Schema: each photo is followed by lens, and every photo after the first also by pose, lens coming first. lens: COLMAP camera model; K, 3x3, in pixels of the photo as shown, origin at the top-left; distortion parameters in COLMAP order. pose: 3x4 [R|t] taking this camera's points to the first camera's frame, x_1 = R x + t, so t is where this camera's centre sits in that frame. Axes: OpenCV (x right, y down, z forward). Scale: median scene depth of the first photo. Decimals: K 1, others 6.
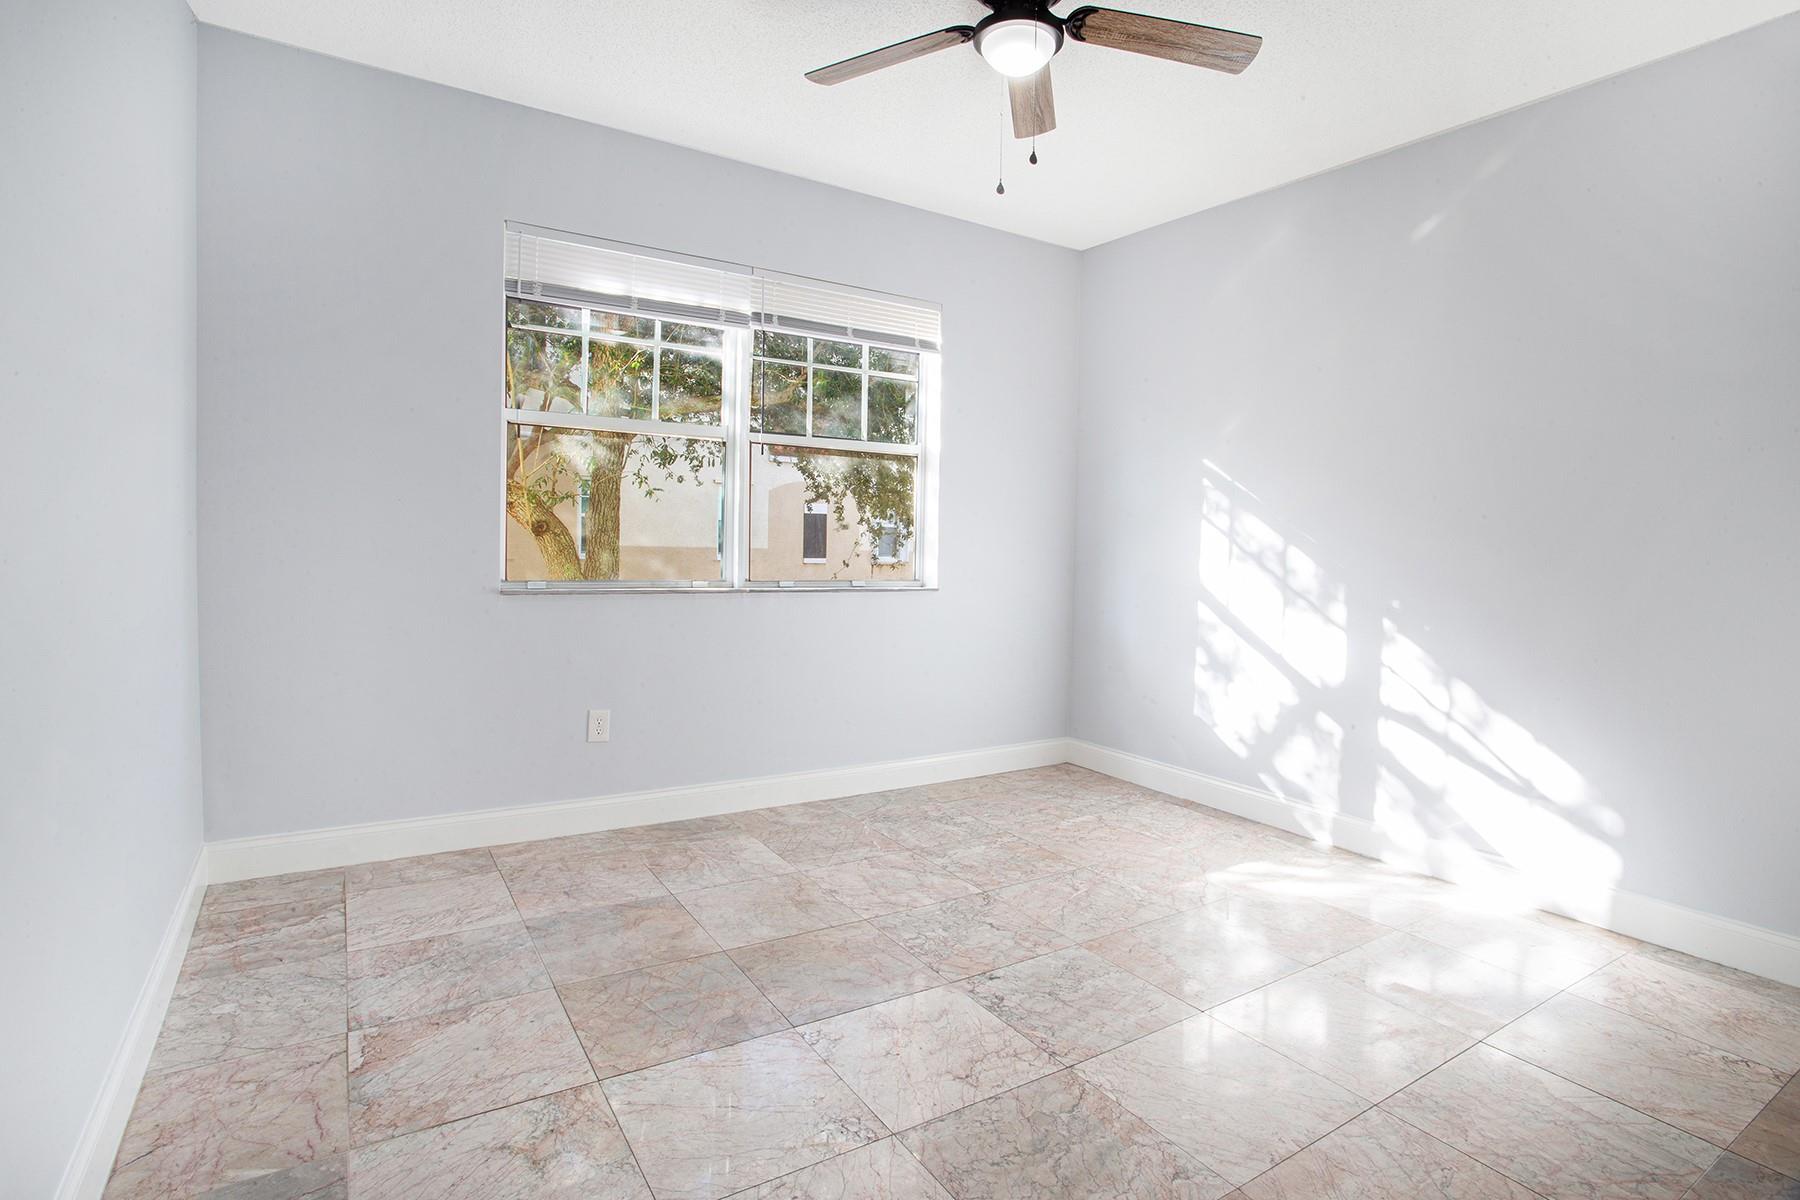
lens RADIAL K [[917.8, 0, 901.2], [0, 917.8, 572.6], [0, 0, 1]] dist [-0.063344, 0.032005]
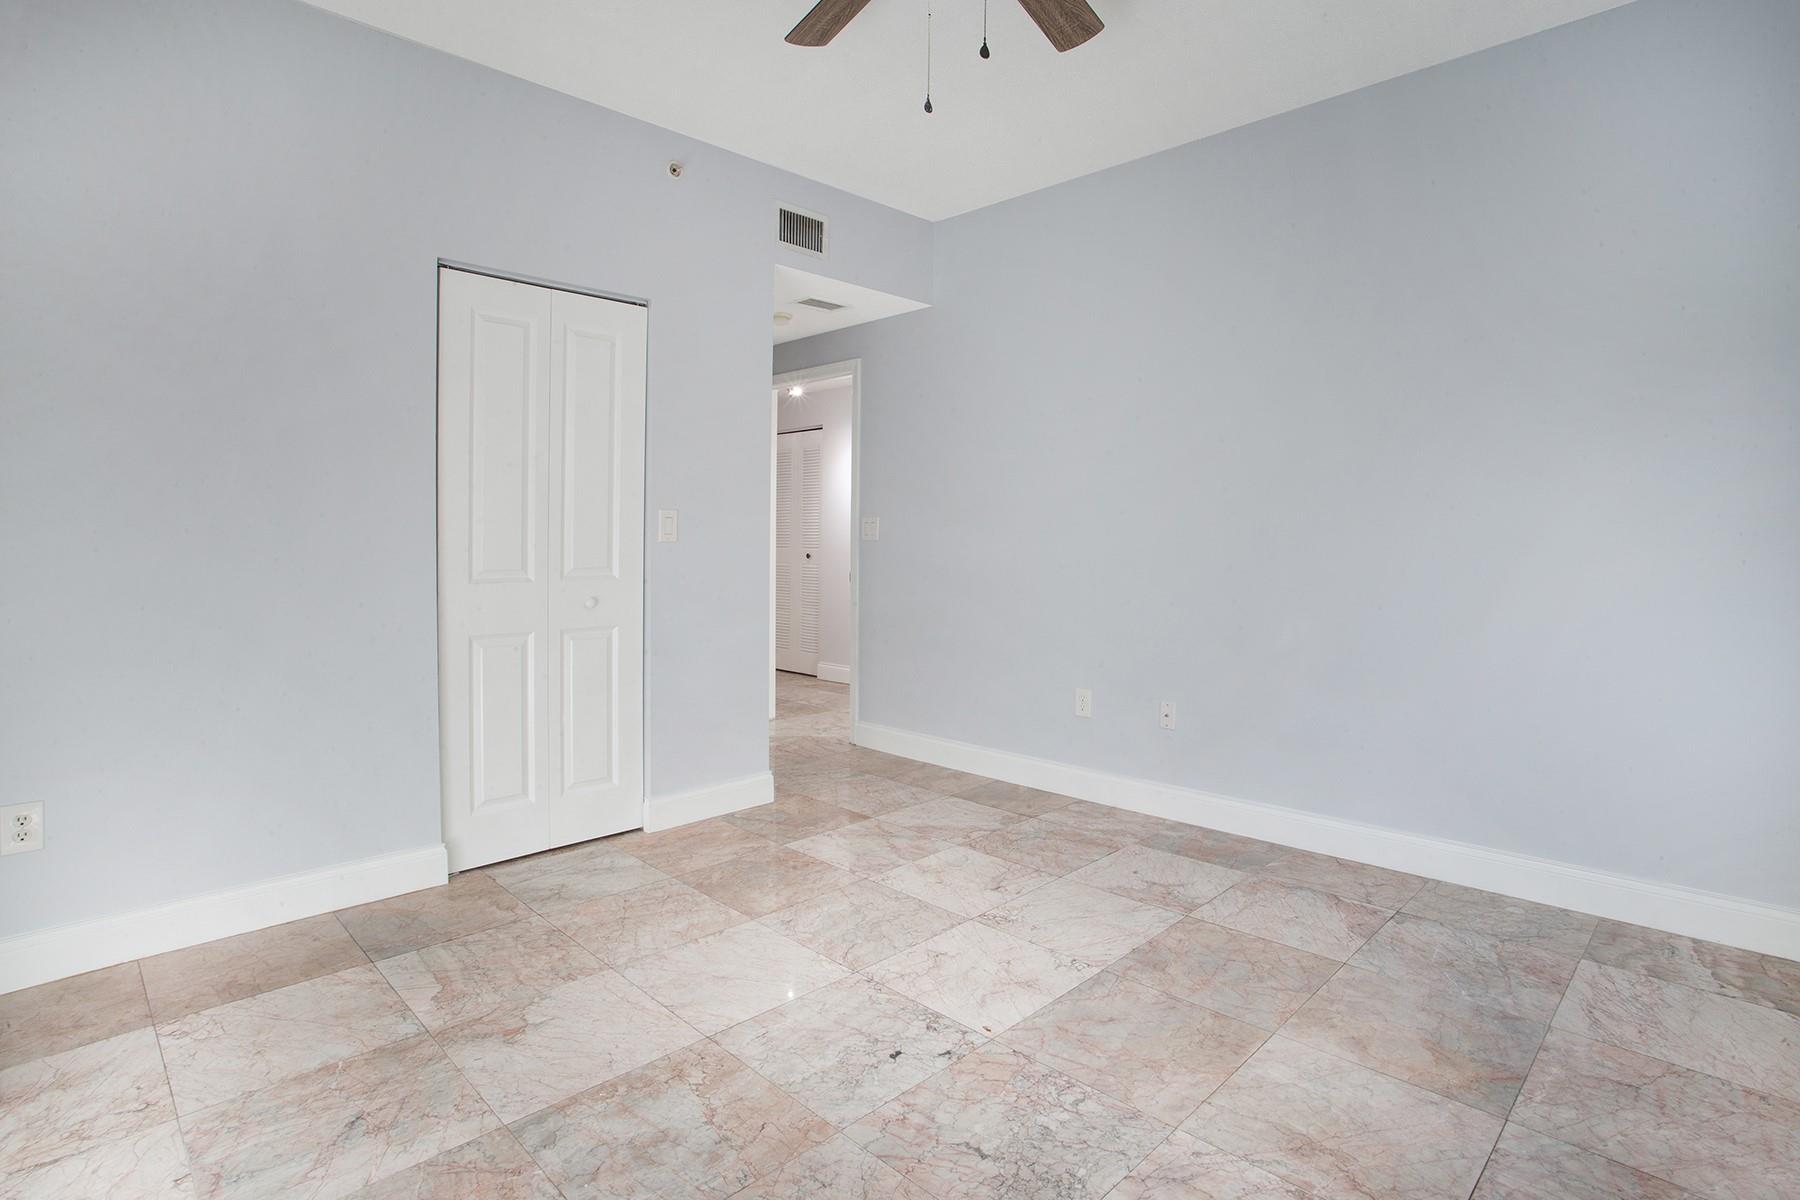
lens RADIAL K [[893.4, 0, 902.7], [0, 893.4, 561.2], [0, 0, 1]] dist [-0.066508, 0.028704]
pose [[-0.974155, -0.019908, -0.225001, 0.324369], [-0.033401, 0.997854, 0.056318, -0.038537], [0.223397, 0.062378, -0.972730, 1.721484]]
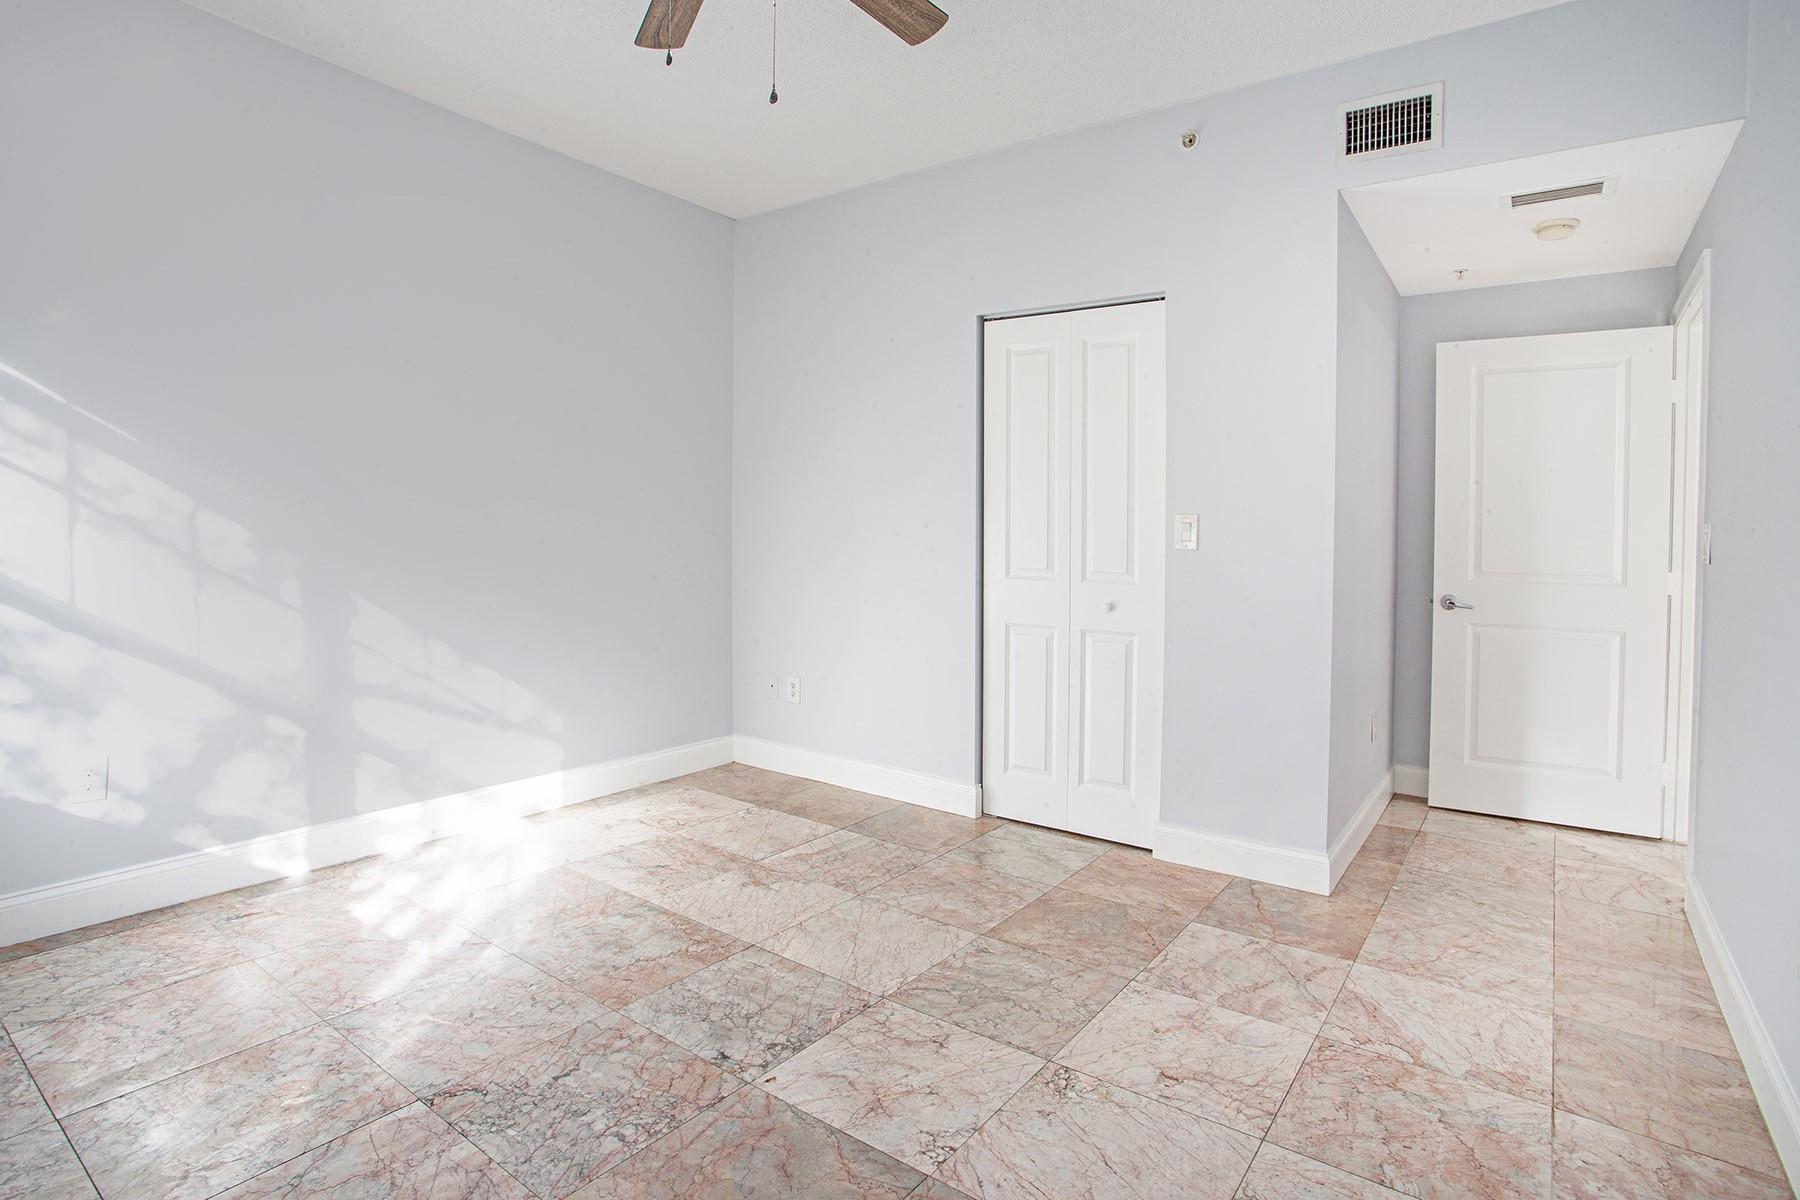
lens RADIAL K [[914.7, 0, 938.6], [0, 914.7, 538.2], [0, 0, 1]] dist [-0.073393, 0.031867]
pose [[-0.390677, -0.035802, 0.919831, -0.685130], [0.001044, 0.999225, 0.039336, -0.045495], [-0.920527, 0.016328, -0.390337, 1.119954]]
